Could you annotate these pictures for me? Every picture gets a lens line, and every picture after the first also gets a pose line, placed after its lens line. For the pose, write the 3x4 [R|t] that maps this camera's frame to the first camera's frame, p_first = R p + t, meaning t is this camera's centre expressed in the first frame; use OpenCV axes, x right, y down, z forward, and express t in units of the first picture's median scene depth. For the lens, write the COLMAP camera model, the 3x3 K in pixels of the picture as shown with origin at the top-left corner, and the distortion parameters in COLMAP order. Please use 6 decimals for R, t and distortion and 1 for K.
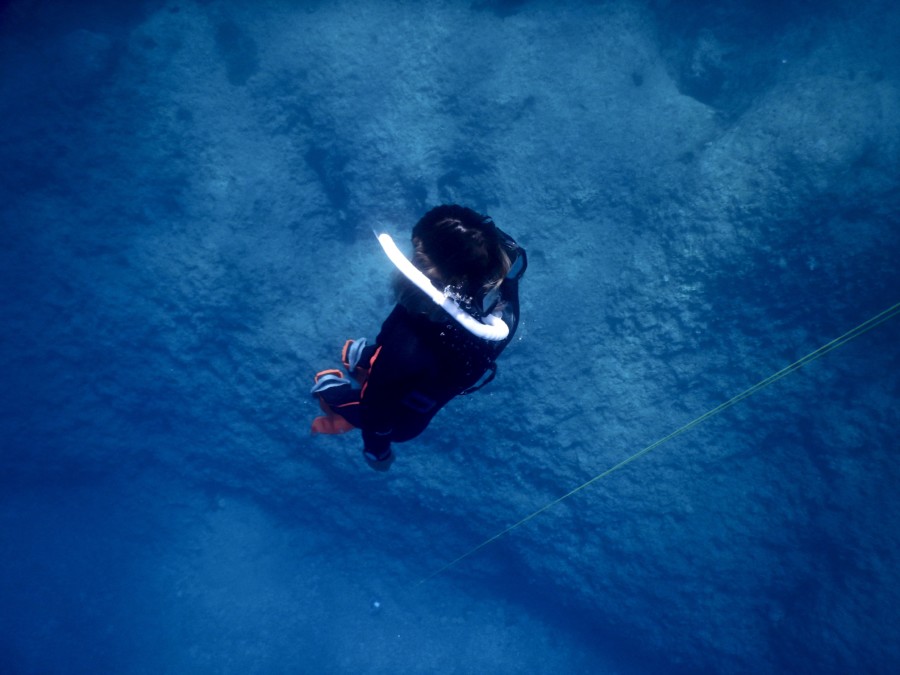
lens RADIAL K [[843.3, 0, 450.0], [0, 843.3, 337.5], [0, 0, 1]] dist [-0.000114, -0.016174]
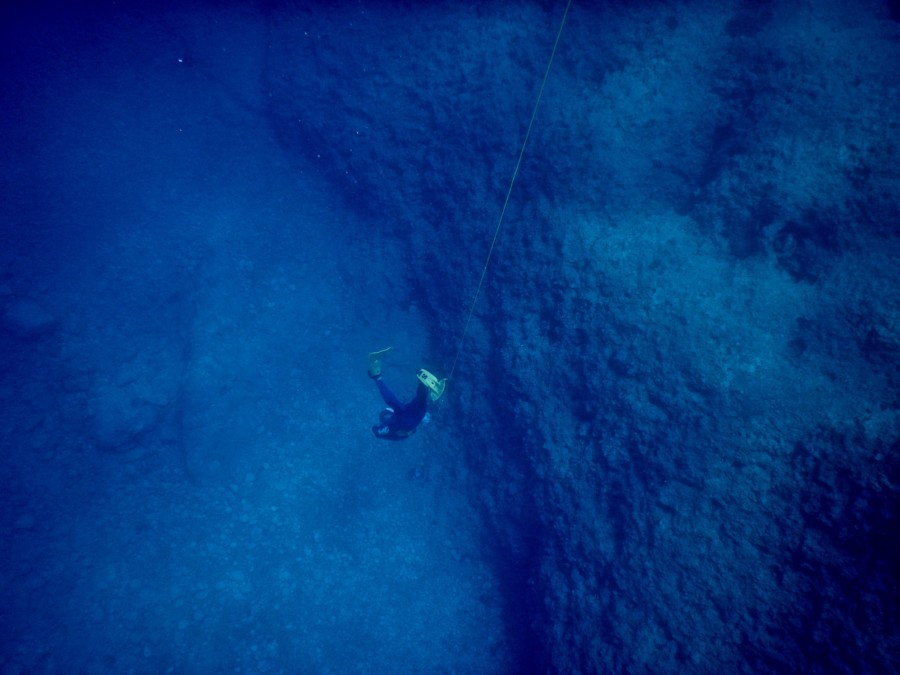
lens RADIAL K [[843.3, 0, 450.0], [0, 843.3, 337.5], [0, 0, 1]] dist [-0.000114, -0.016174]
pose [[0.580562, 0.751862, -0.312493, 0.158423], [-0.773495, 0.629144, 0.076699, 0.125450], [0.254270, 0.197184, 0.946818, -0.010790]]
